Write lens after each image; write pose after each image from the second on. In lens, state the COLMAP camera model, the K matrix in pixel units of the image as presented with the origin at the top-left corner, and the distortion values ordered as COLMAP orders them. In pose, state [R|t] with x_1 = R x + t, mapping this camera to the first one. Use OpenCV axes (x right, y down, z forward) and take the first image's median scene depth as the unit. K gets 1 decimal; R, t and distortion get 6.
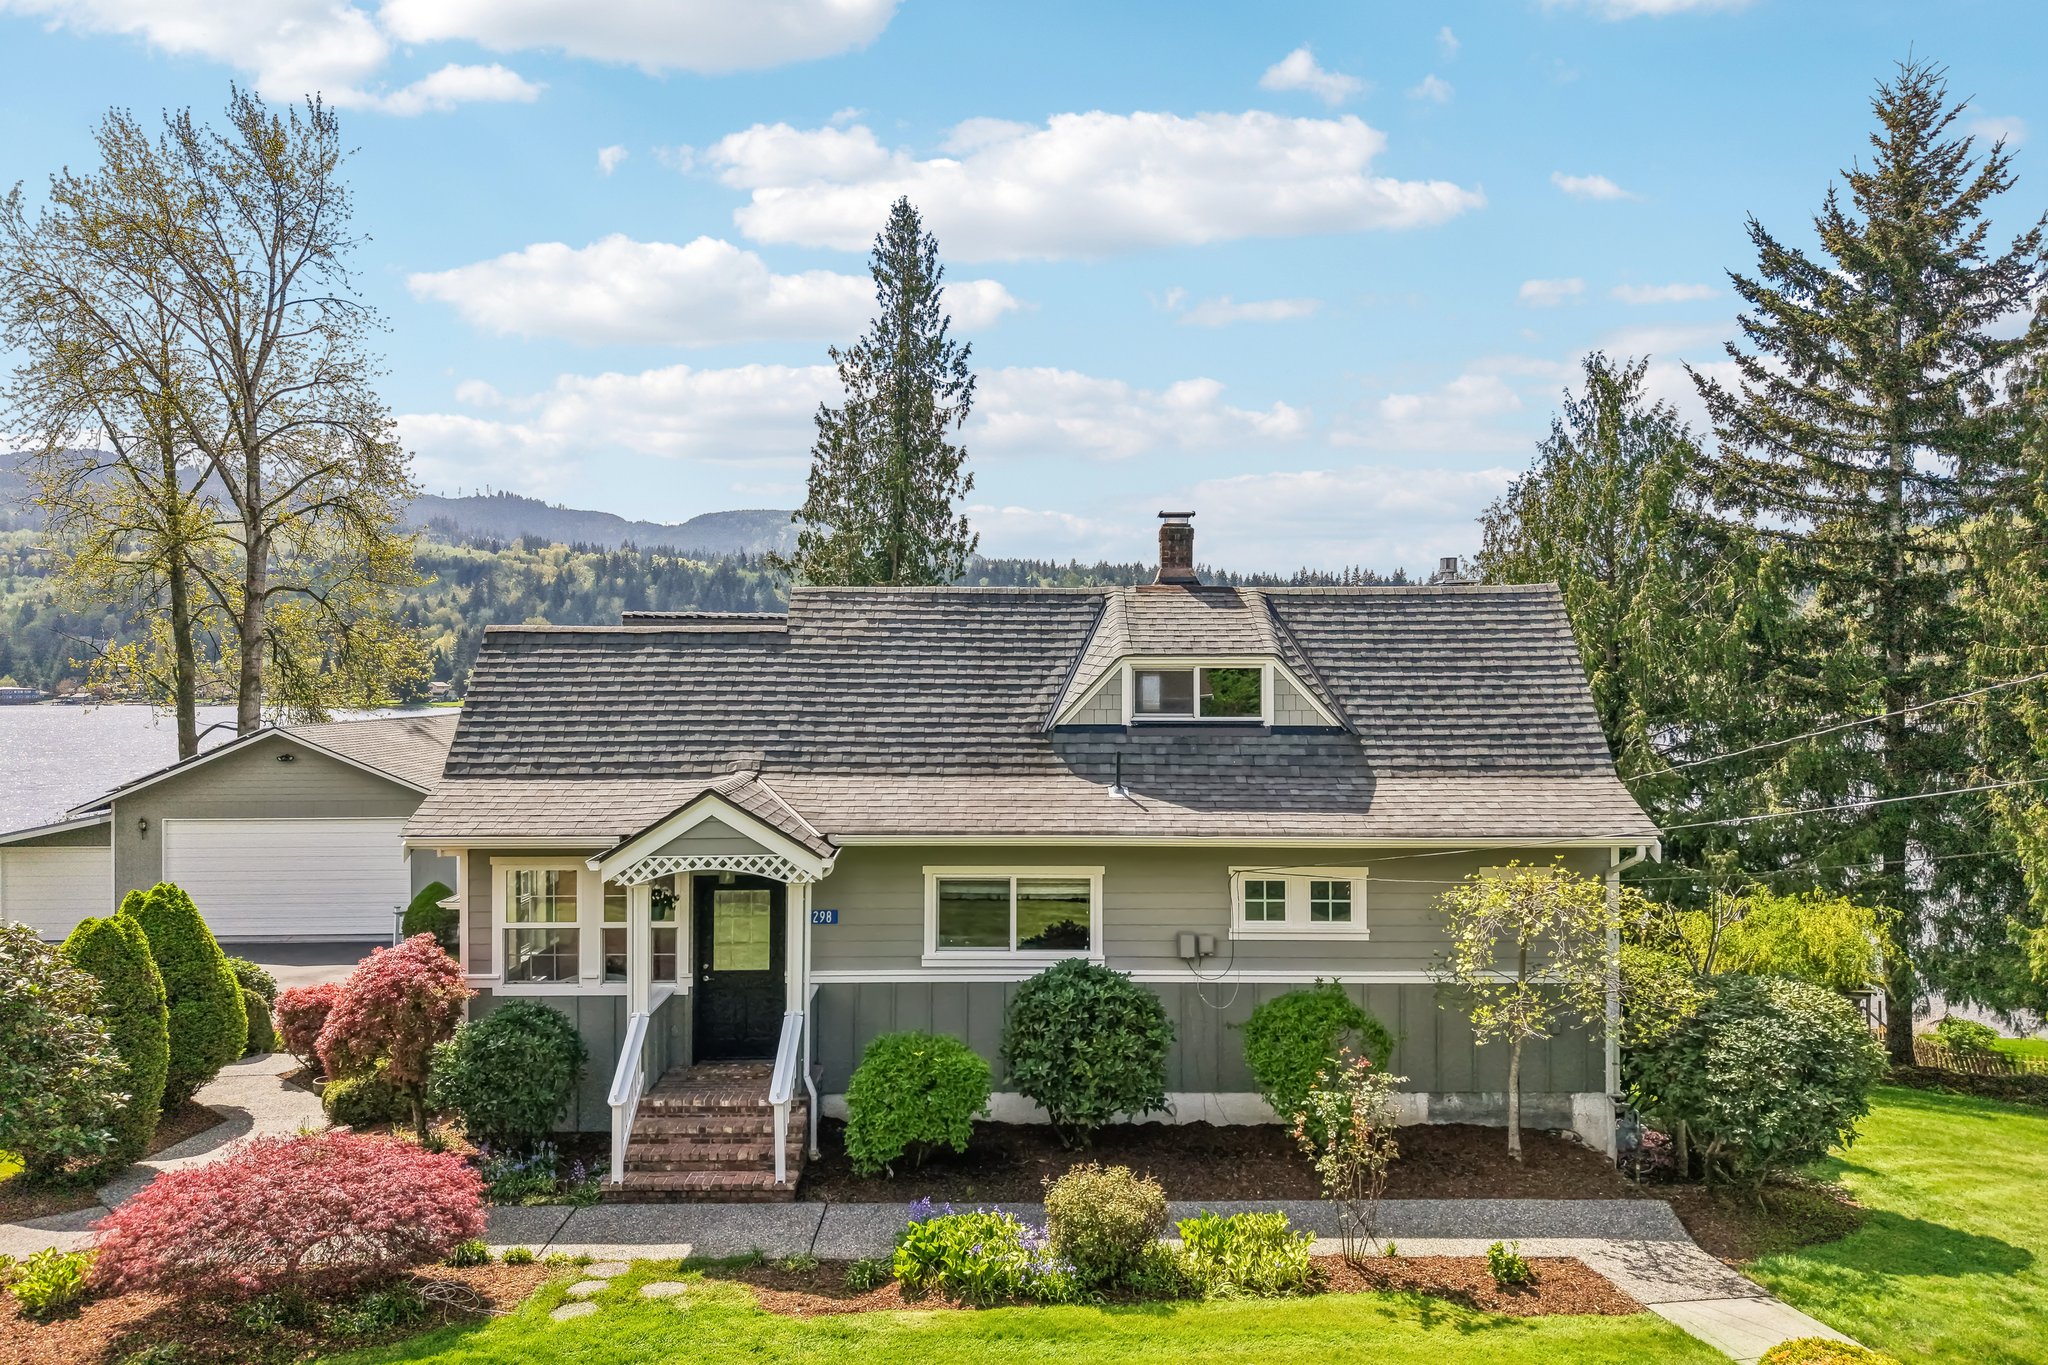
lens RADIAL K [[1382.0, 0, 1032.4], [0, 1382.0, 700.0], [0, 0, 1]] dist [0.044386, -0.054541]
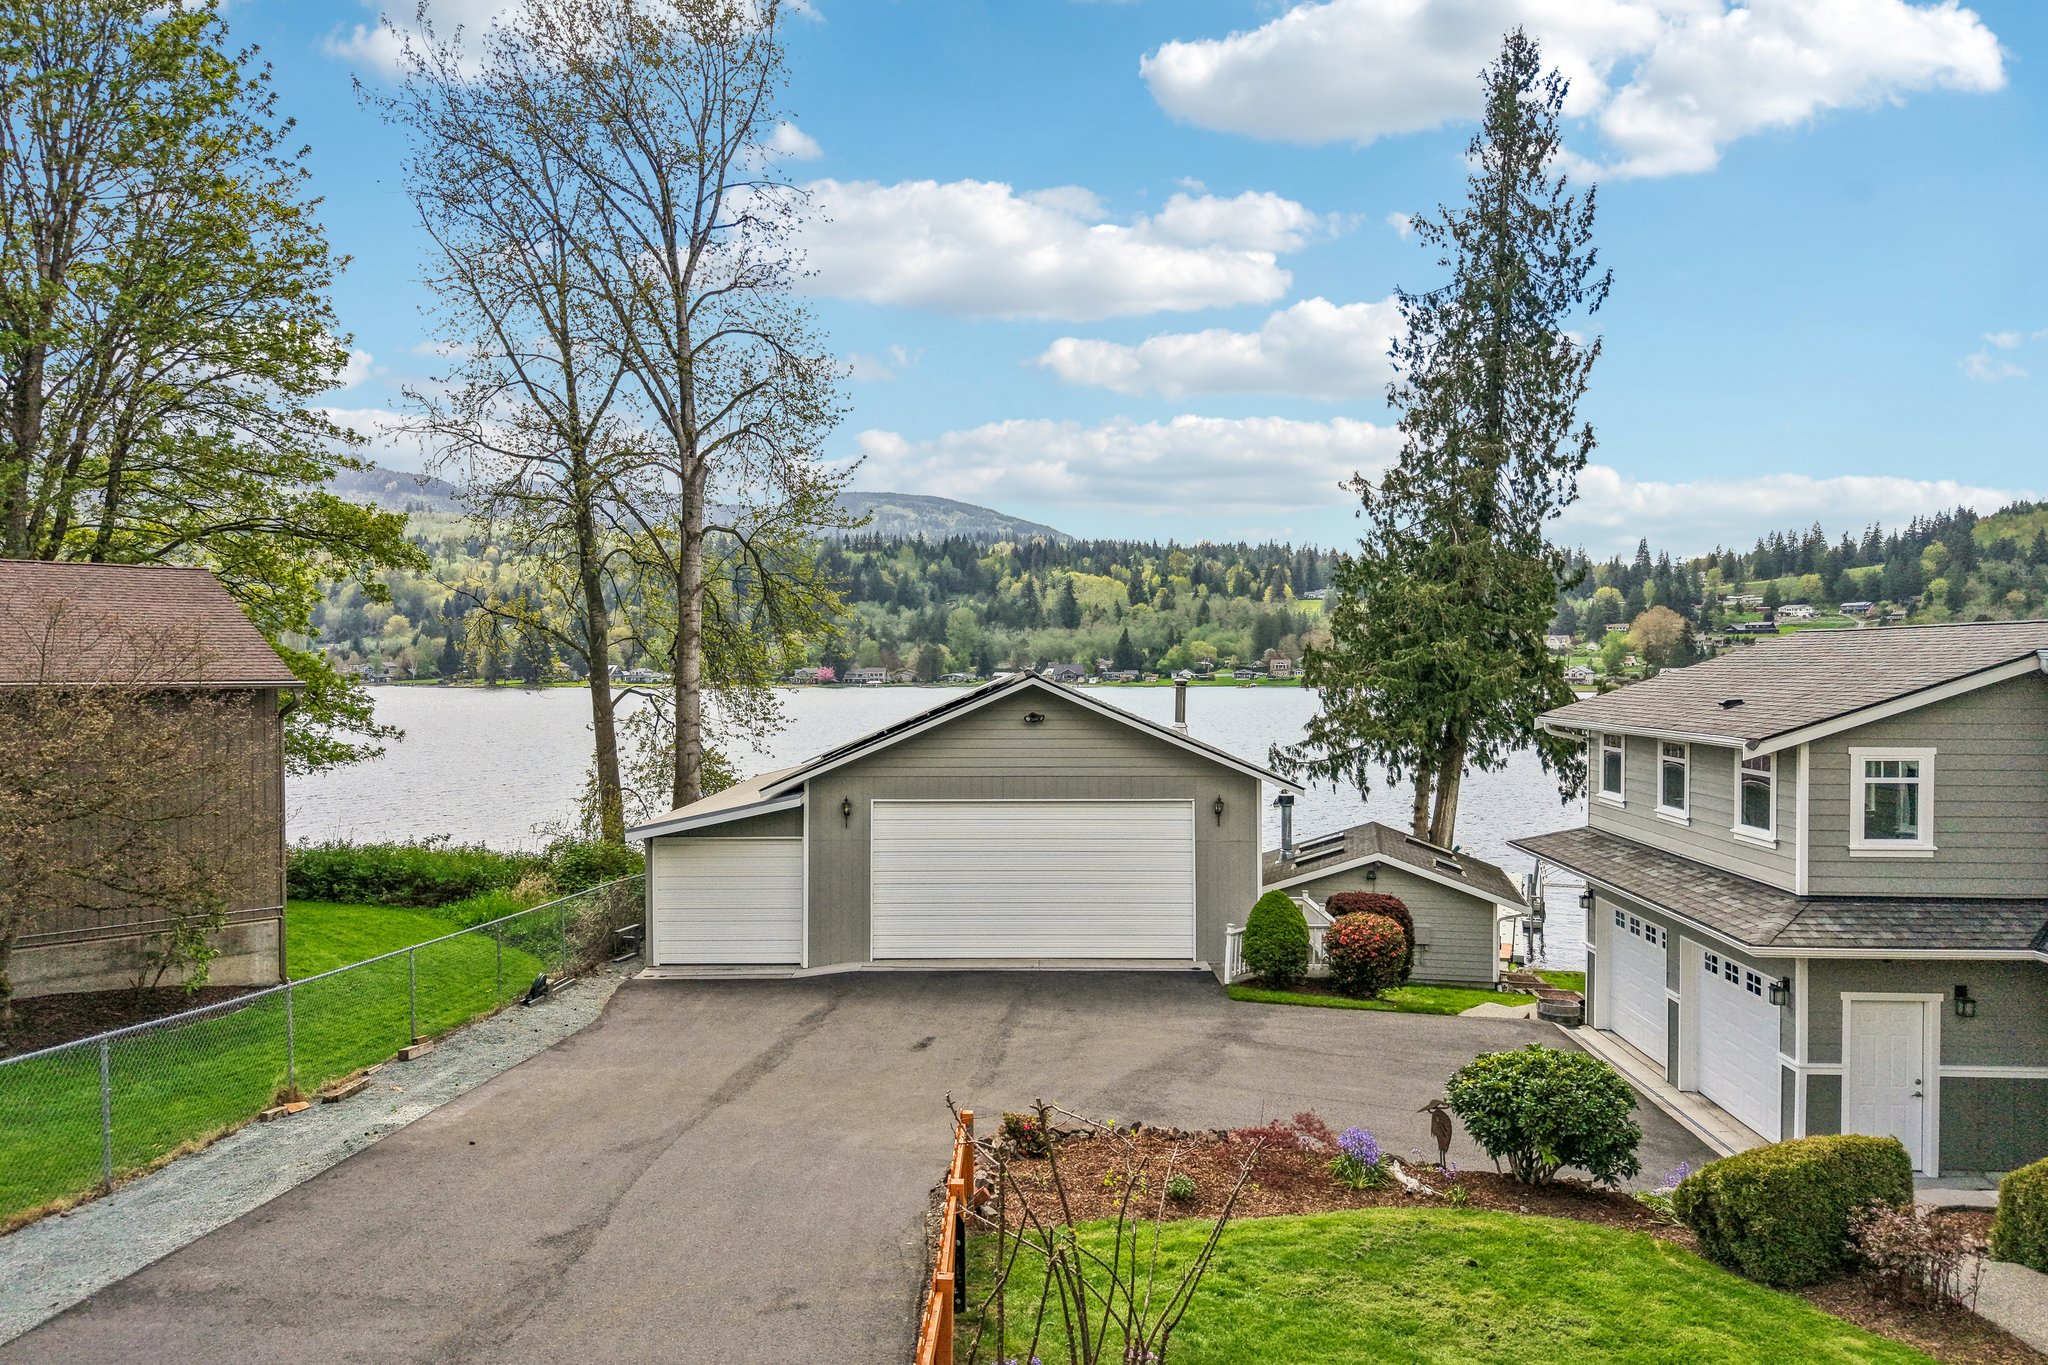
lens RADIAL K [[1382.0, 0, 1032.4], [0, 1382.0, 700.0], [0, 0, 1]] dist [0.044386, -0.054541]
pose [[0.999056, -0.000108, -0.043429, -0.502625], [0.000586, 0.999939, 0.010993, 0.023750], [0.043425, -0.011009, 0.998996, 0.274889]]
